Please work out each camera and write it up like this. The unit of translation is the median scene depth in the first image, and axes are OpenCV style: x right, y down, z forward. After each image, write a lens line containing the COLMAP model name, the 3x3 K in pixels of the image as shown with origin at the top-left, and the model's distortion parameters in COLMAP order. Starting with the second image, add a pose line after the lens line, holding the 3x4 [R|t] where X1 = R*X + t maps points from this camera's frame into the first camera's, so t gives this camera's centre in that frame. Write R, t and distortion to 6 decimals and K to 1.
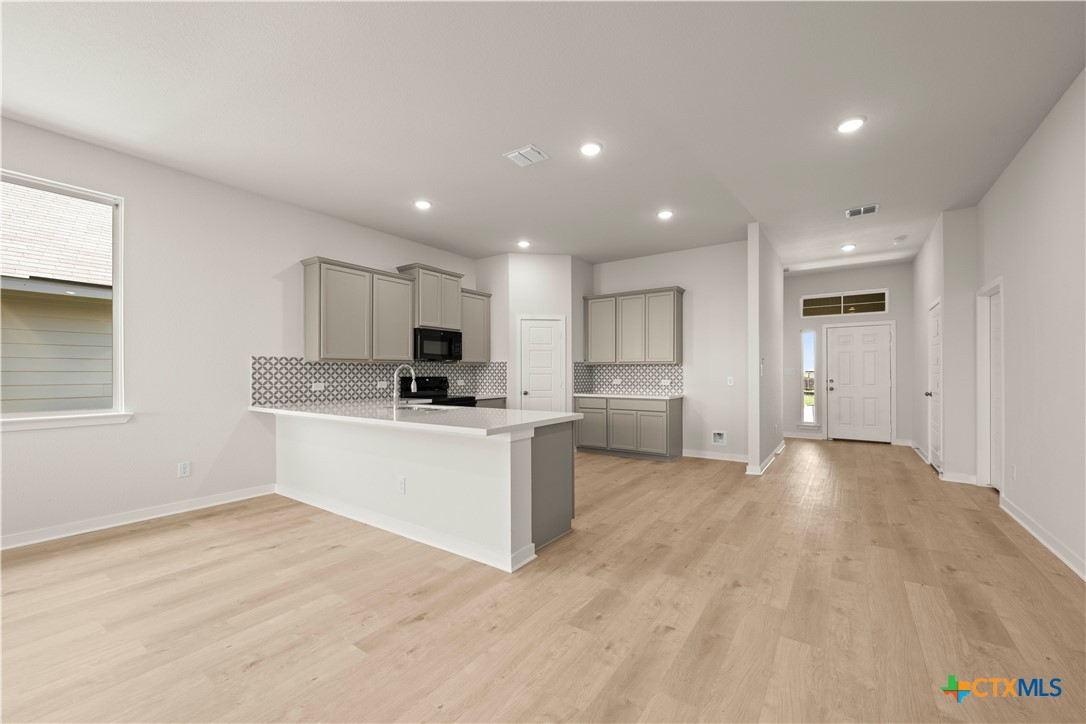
lens RADIAL K [[431.5, 0, 548.5], [0, 431.5, 371.6], [0, 0, 1]] dist [-0.001099, -0.000154]
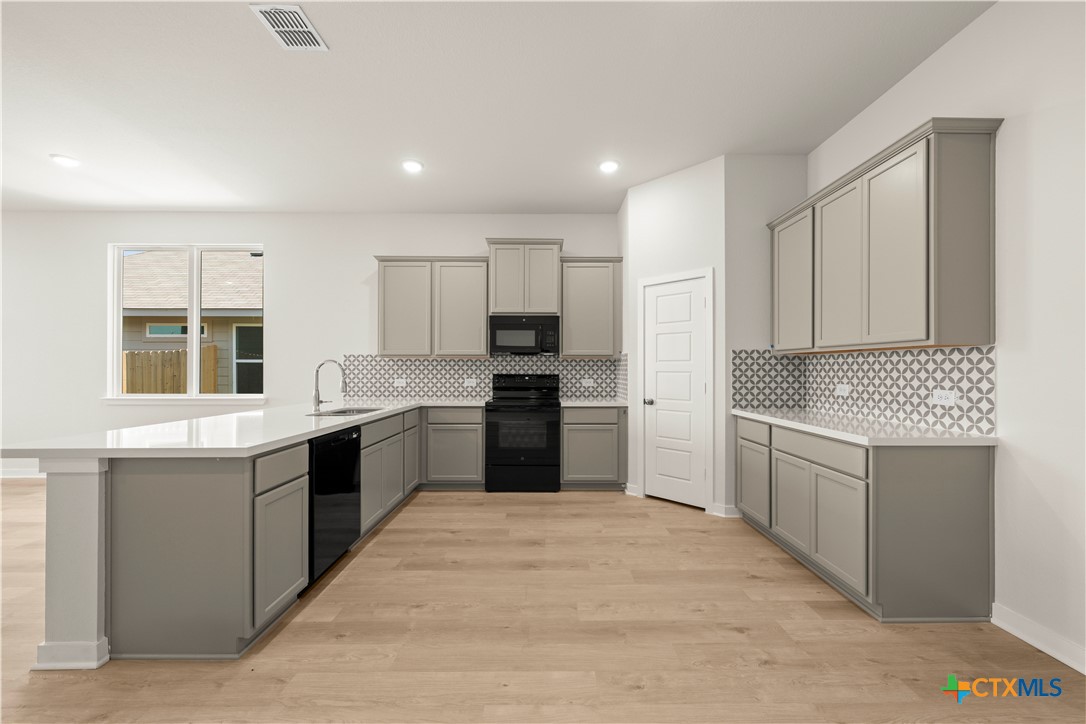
lens RADIAL K [[431.5, 0, 542.6], [0, 431.5, 365.1], [0, 0, 1]] dist [-0.001099, -0.000154]
pose [[0.579065, -0.004906, -0.815267, 0.406479], [-0.000500, 0.999980, -0.006373, -0.000328], [0.815281, 0.004098, 0.579051, 0.557600]]
